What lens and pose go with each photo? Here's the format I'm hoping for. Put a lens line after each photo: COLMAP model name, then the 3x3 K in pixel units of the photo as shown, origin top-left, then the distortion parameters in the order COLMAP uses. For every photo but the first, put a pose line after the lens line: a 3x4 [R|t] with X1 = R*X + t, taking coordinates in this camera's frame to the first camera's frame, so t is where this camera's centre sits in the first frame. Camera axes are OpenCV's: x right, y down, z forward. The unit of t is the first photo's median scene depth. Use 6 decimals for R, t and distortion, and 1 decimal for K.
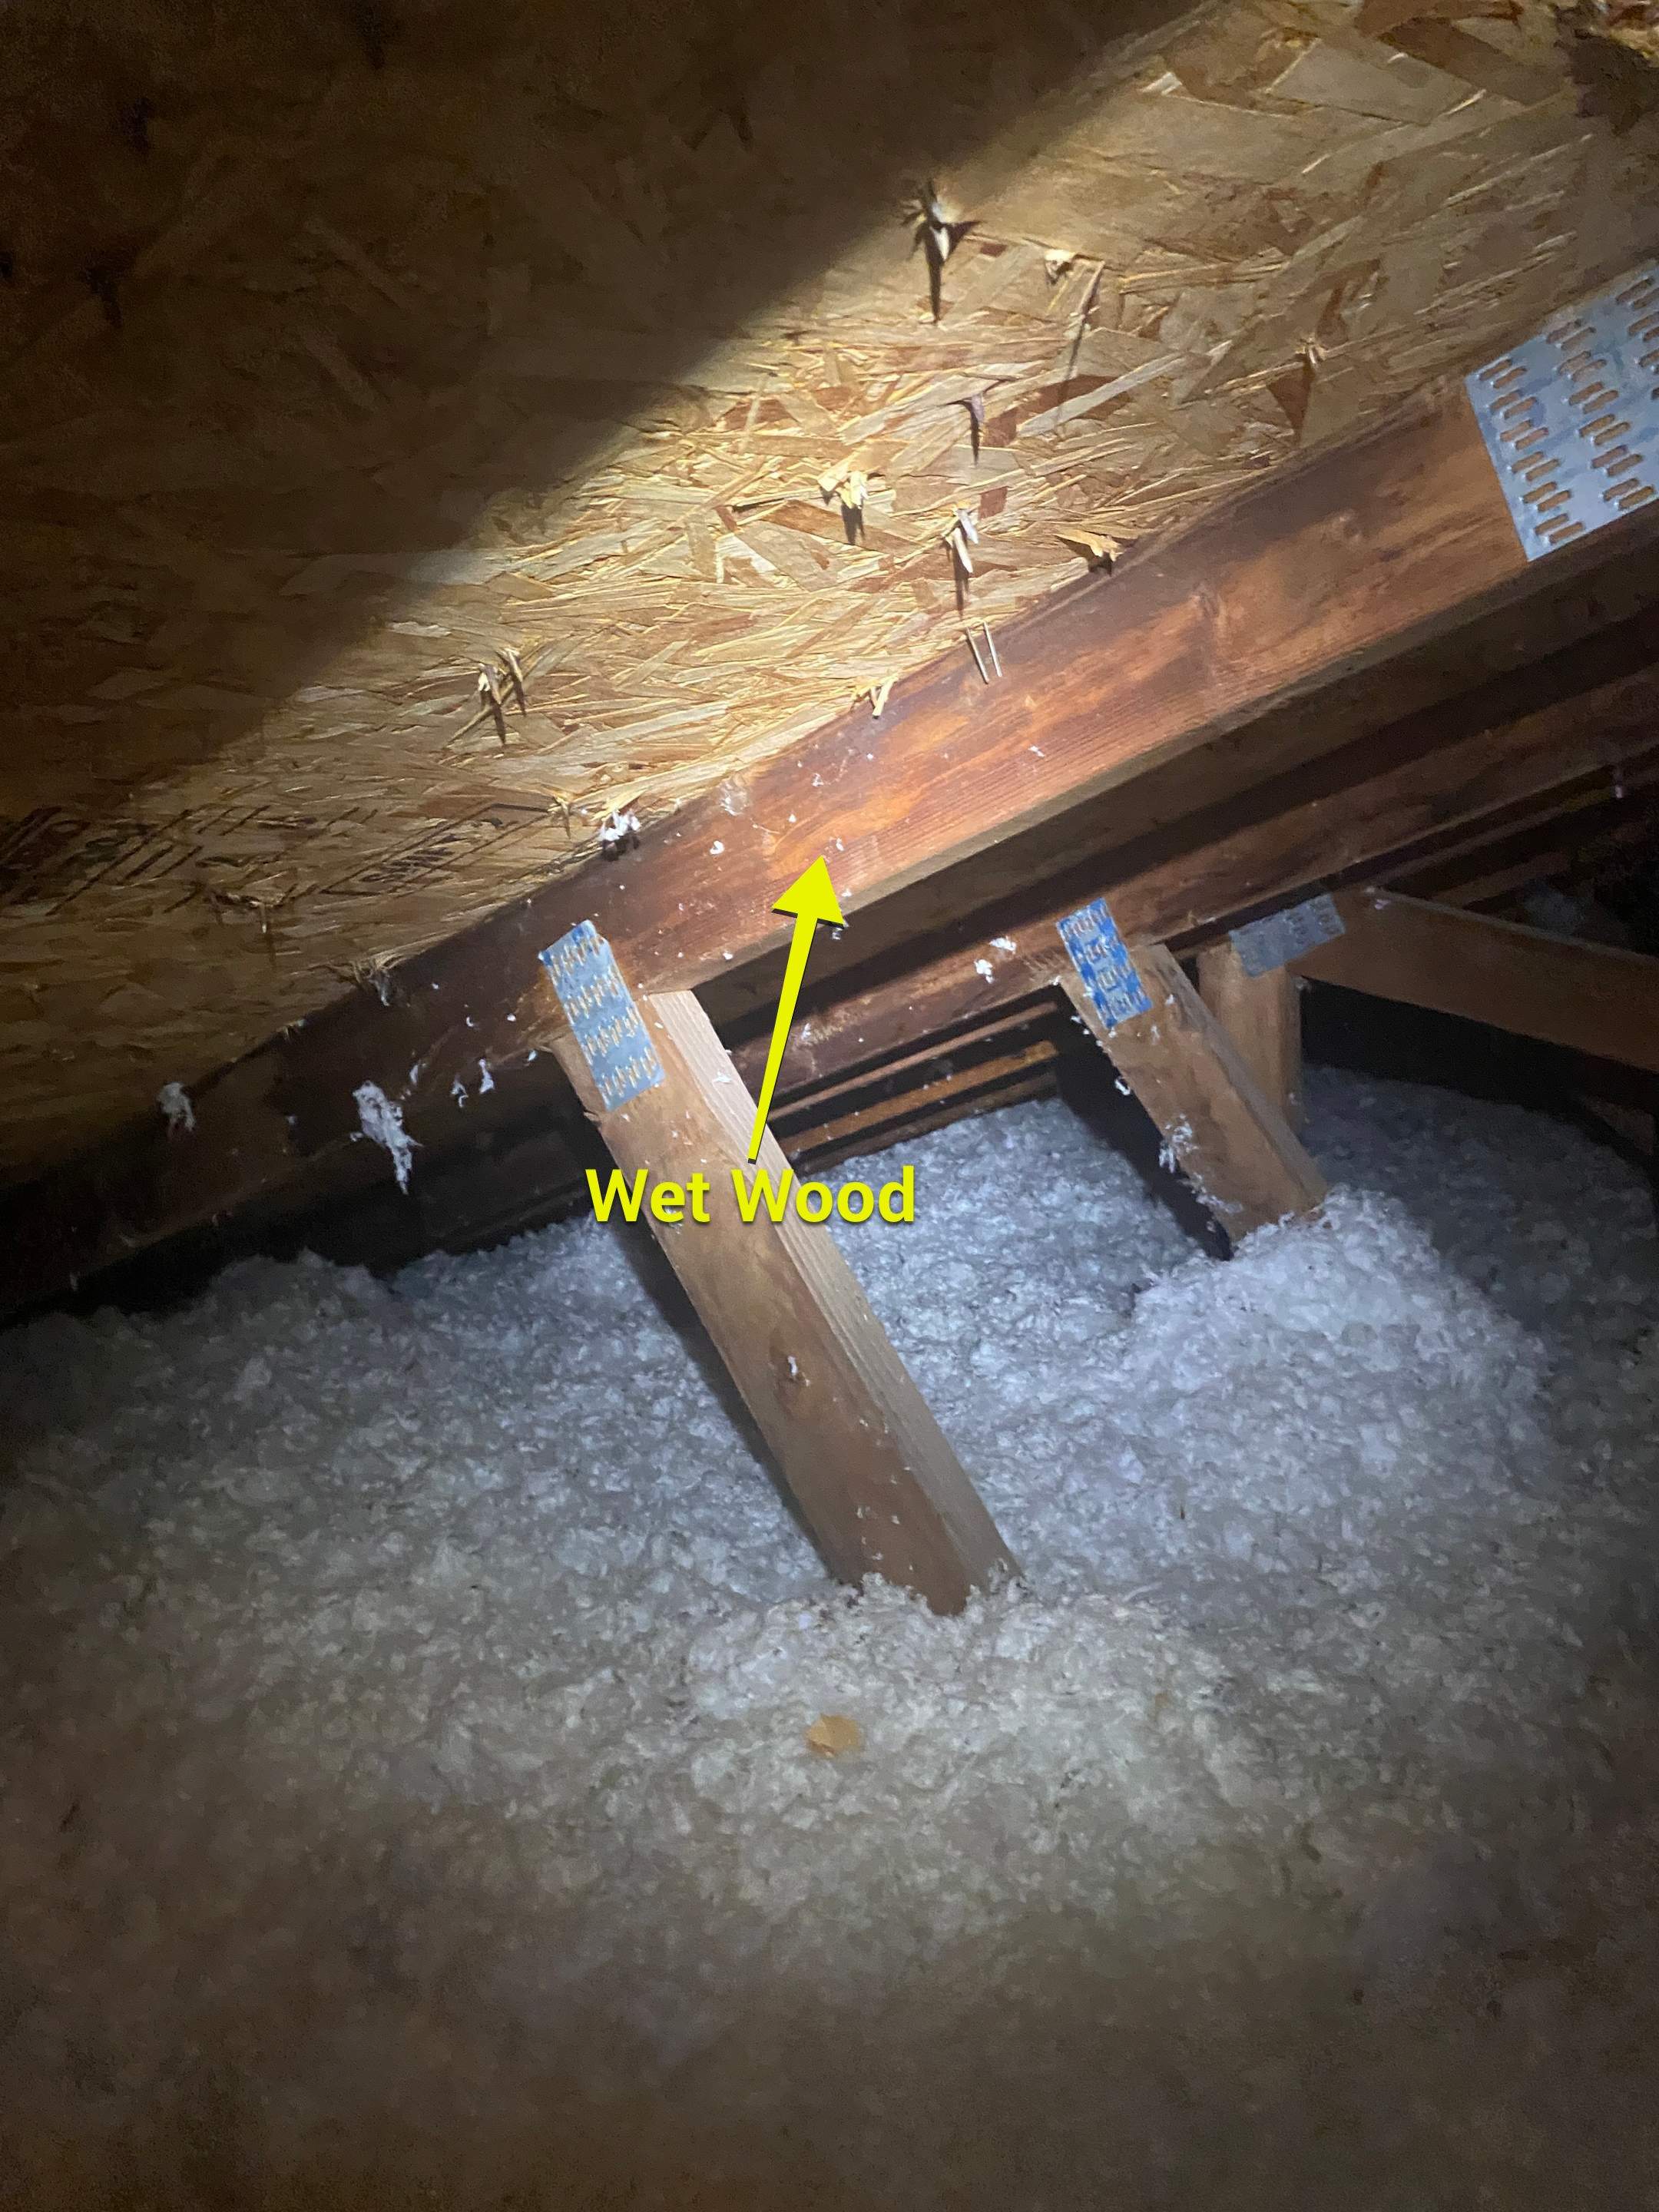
lens RADIAL K [[1717.4, 0, 821.7], [0, 1717.4, 1097.8], [0, 0, 1]] dist [0.066306, -0.092193]
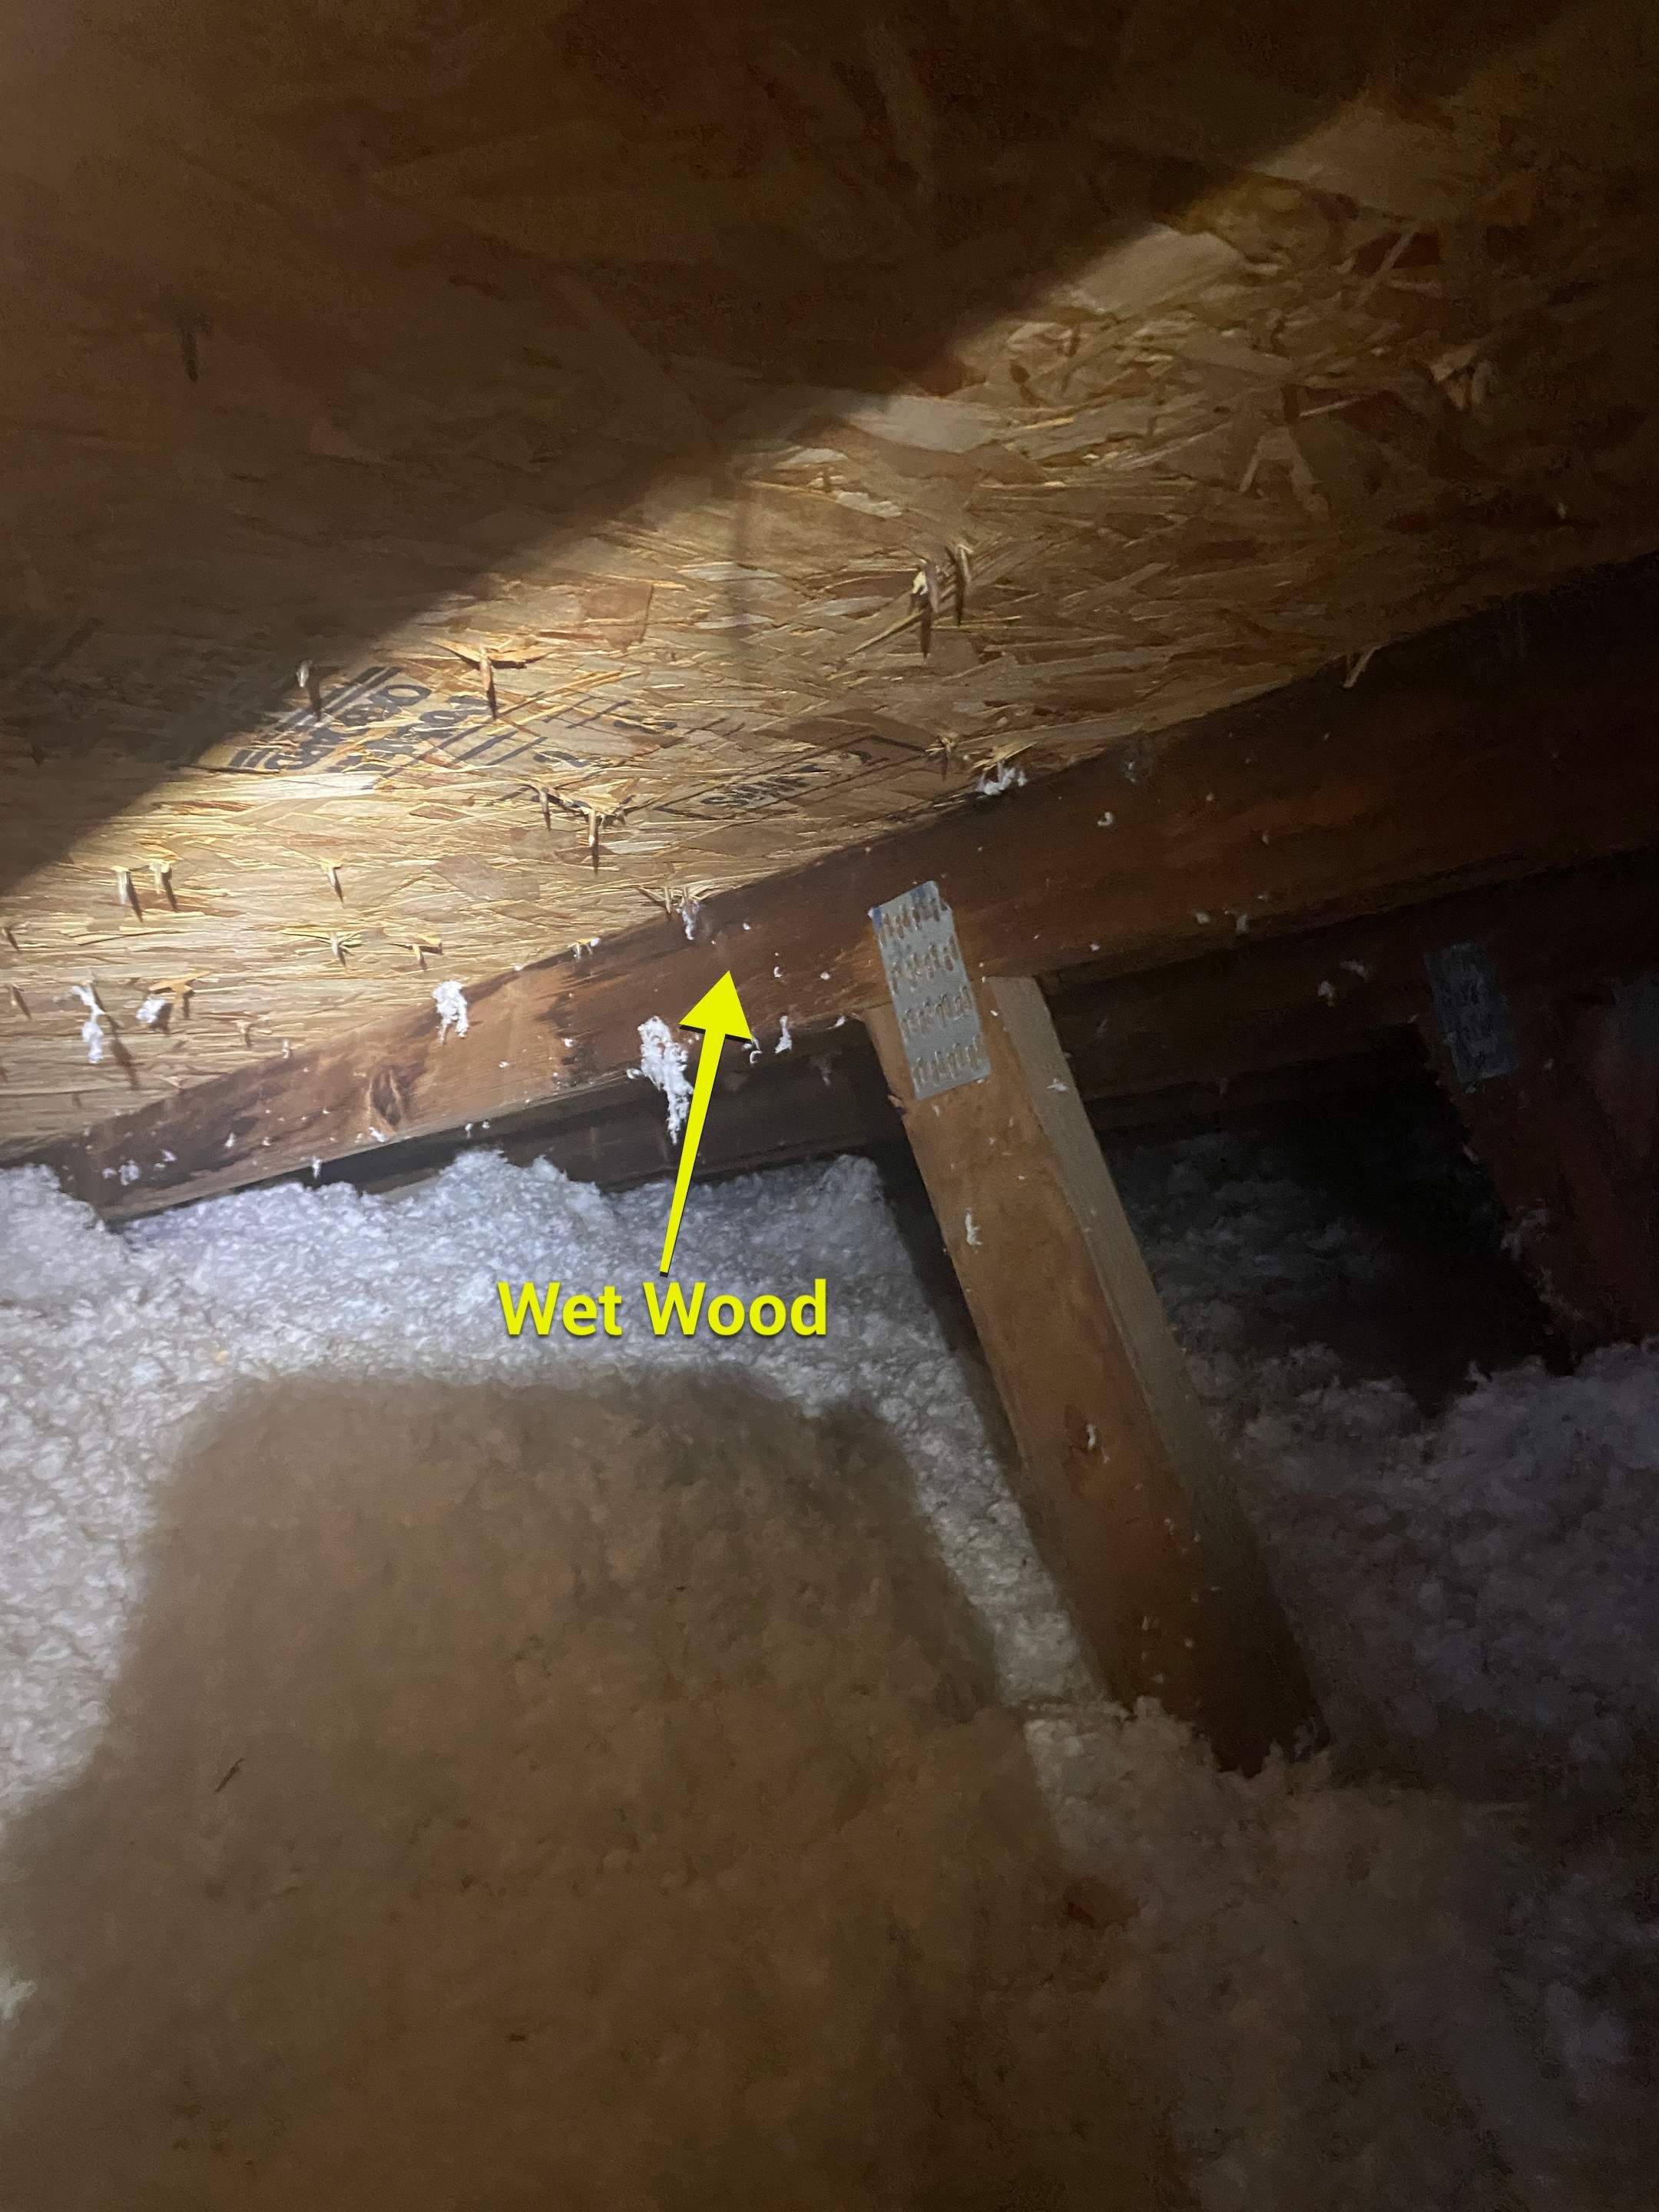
lens RADIAL K [[1717.4, 0, 778.4], [0, 1717.4, 1101.9], [0, 0, 1]] dist [0.066306, -0.092193]
pose [[0.974539, 0.170506, -0.145607, -0.052762], [-0.166029, 0.985207, 0.042454, -0.013077], [0.150691, -0.017198, 0.988431, 0.097846]]
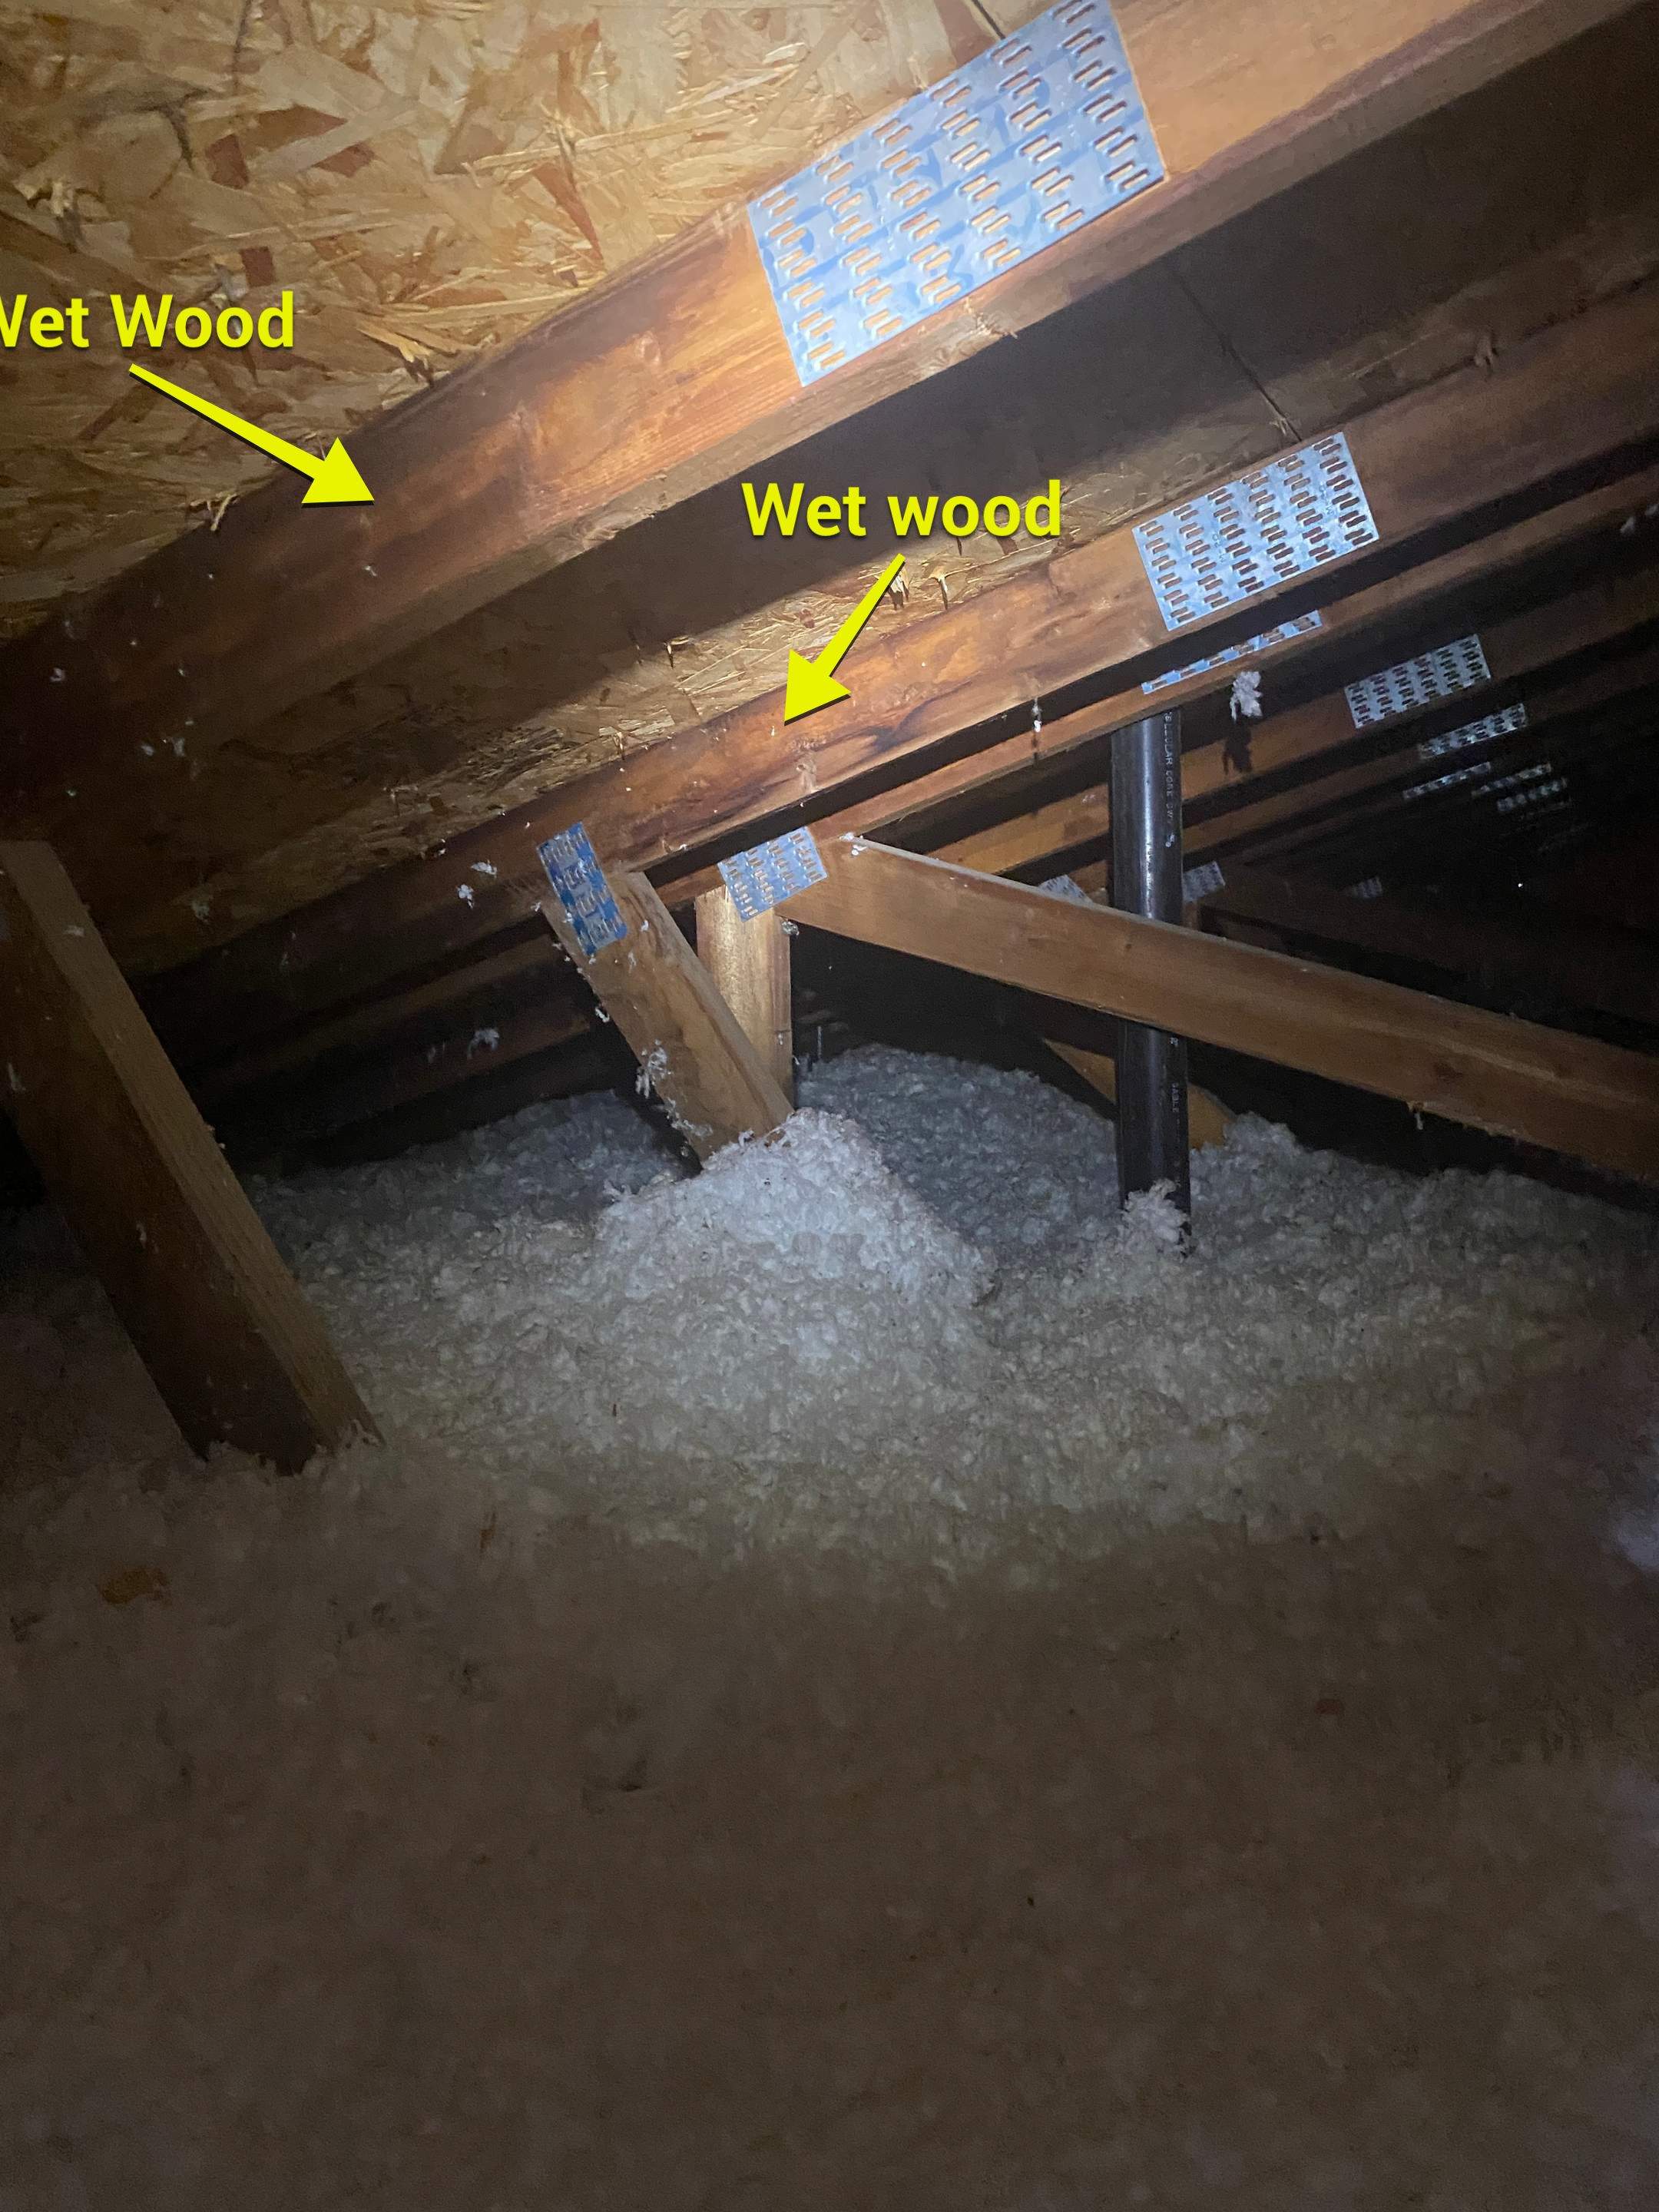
lens RADIAL K [[1717.4, 0, 846.6], [0, 1717.4, 1122.5], [0, 0, 1]] dist [0.066306, -0.092193]
pose [[0.974370, 0.008295, 0.224799, 0.108237], [-0.007818, 0.999965, -0.003013, 0.070888], [-0.224817, 0.001179, 0.974400, -0.008267]]
